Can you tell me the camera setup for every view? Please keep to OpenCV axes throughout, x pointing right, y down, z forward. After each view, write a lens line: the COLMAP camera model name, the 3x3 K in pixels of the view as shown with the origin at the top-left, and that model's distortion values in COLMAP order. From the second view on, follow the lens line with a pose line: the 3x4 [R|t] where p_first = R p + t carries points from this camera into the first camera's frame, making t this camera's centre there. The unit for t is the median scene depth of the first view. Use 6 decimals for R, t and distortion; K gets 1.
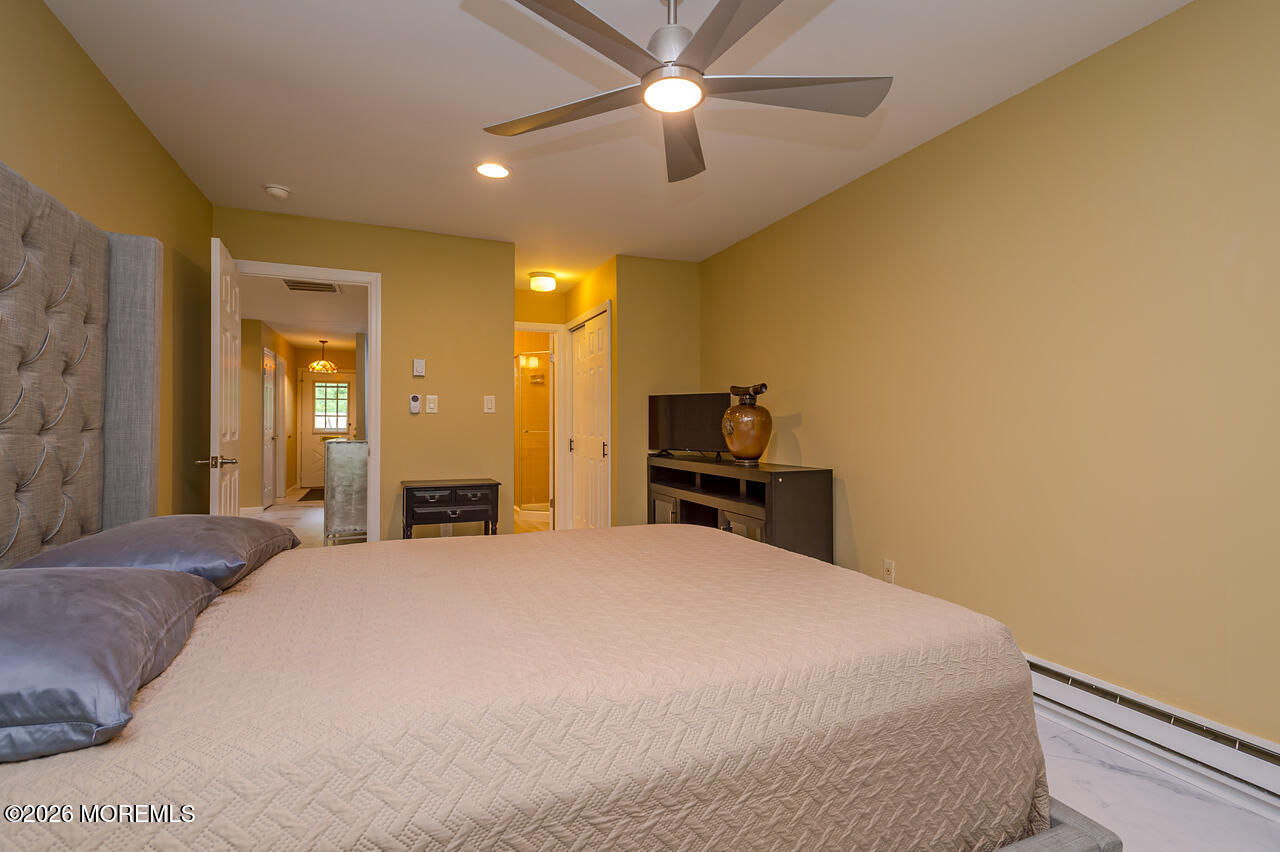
lens RADIAL K [[599.4, 0, 631.9], [0, 599.4, 425.6], [0, 0, 1]] dist [0.015432, -0.003853]
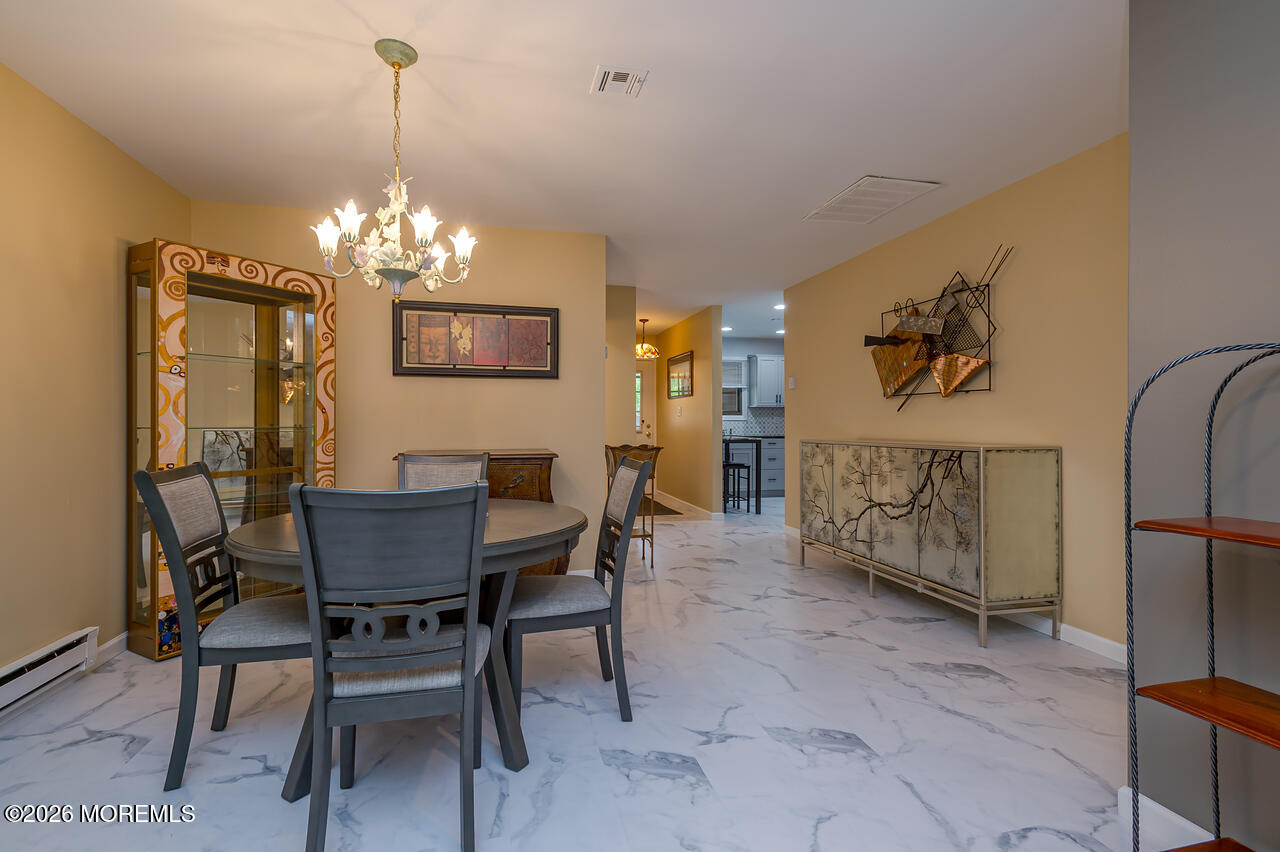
lens RADIAL K [[599.4, 0, 644.6], [0, 599.4, 419.6], [0, 0, 1]] dist [0.015432, -0.003853]
pose [[0.990657, -0.005291, -0.136271, -0.363396], [0.004748, 0.999979, -0.004308, -0.000889], [0.136291, 0.003621, 0.990662, 0.172990]]
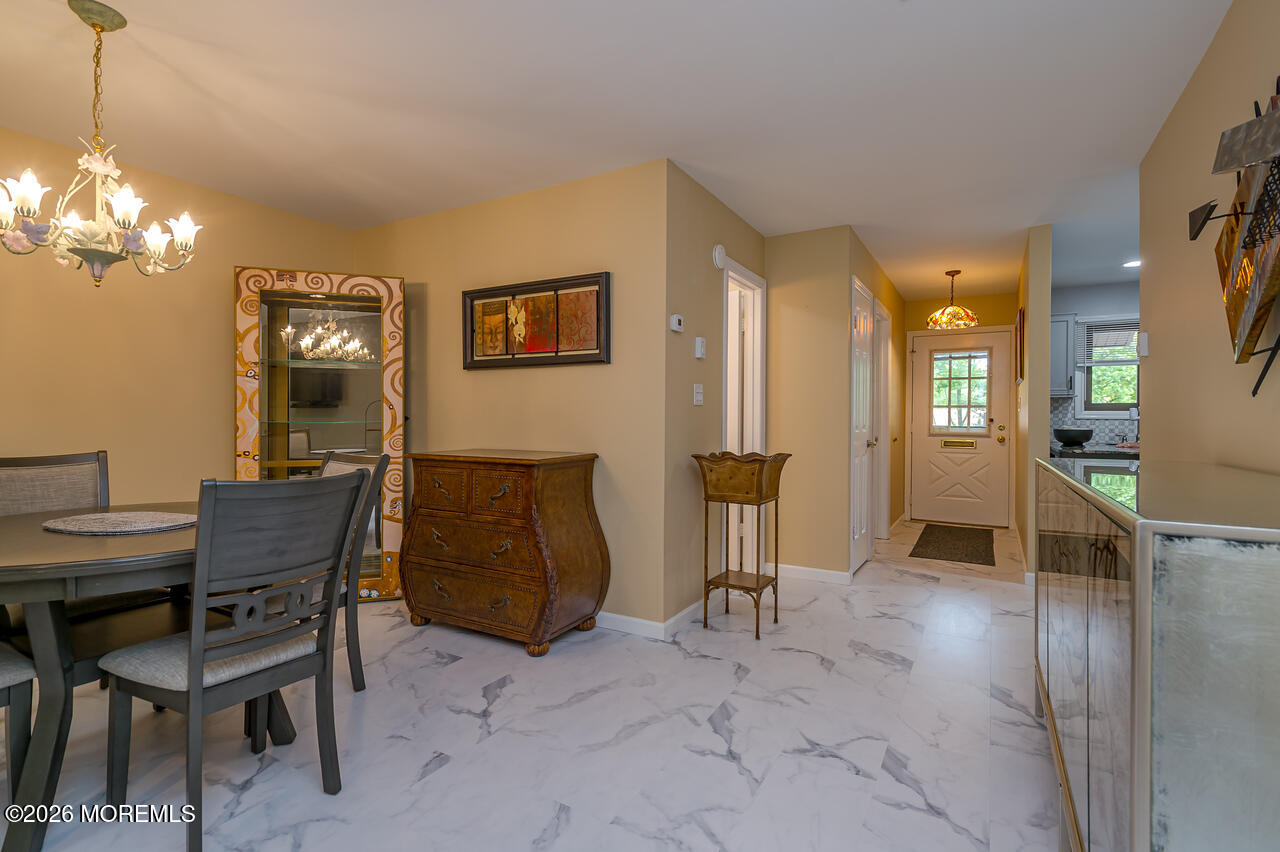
lens RADIAL K [[599.4, 0, 637.4], [0, 599.4, 421.4], [0, 0, 1]] dist [0.015432, -0.003853]
pose [[0.609014, 0.003250, -0.793153, -0.221887], [-0.003085, 0.999994, 0.001729, -0.000810], [0.793153, 0.001394, 0.609020, 0.383472]]
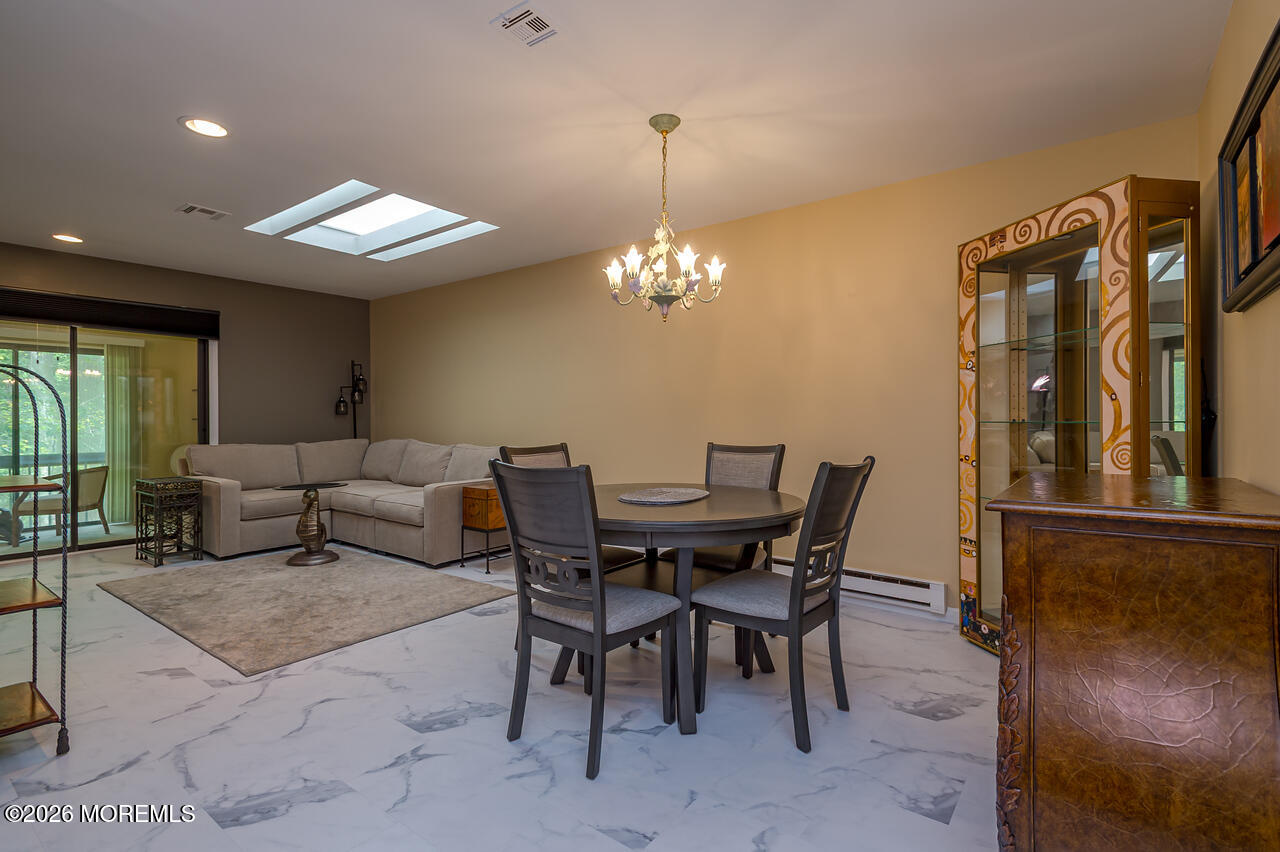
lens RADIAL K [[599.4, 0, 639.5], [0, 599.4, 424.7], [0, 0, 1]] dist [0.015432, -0.003853]
pose [[-0.859683, 0.003180, -0.510819, -0.333648], [-0.000415, 0.999976, 0.006925, 0.000359], [0.510828, 0.006165, -0.859661, 0.581401]]
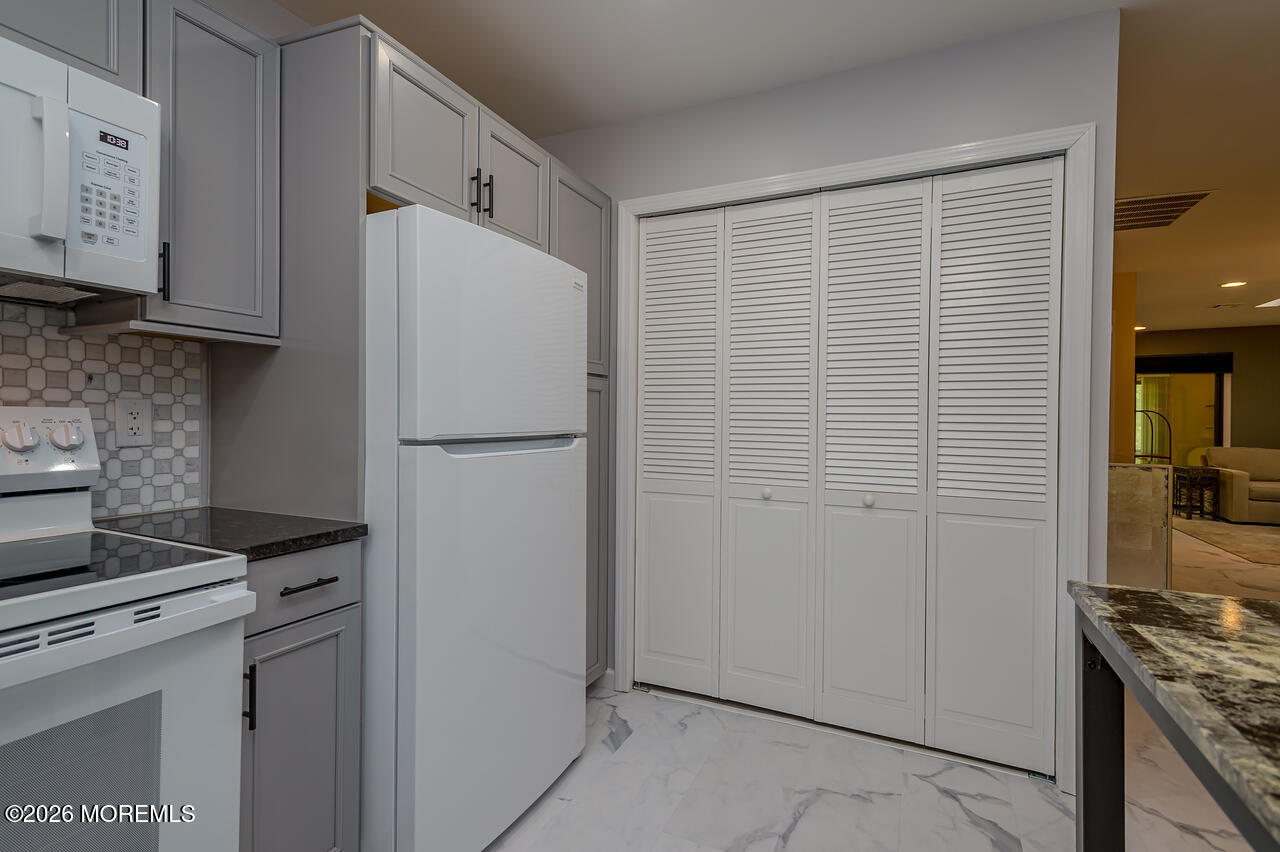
lens RADIAL K [[599.4, 0, 647.5], [0, 599.4, 421.1], [0, 0, 1]] dist [0.015432, -0.003853]
pose [[-0.680244, -0.006881, 0.732953, -0.345930], [-0.009005, 0.999959, 0.001030, -0.005122], [-0.732930, -0.005899, -0.680278, 0.993371]]
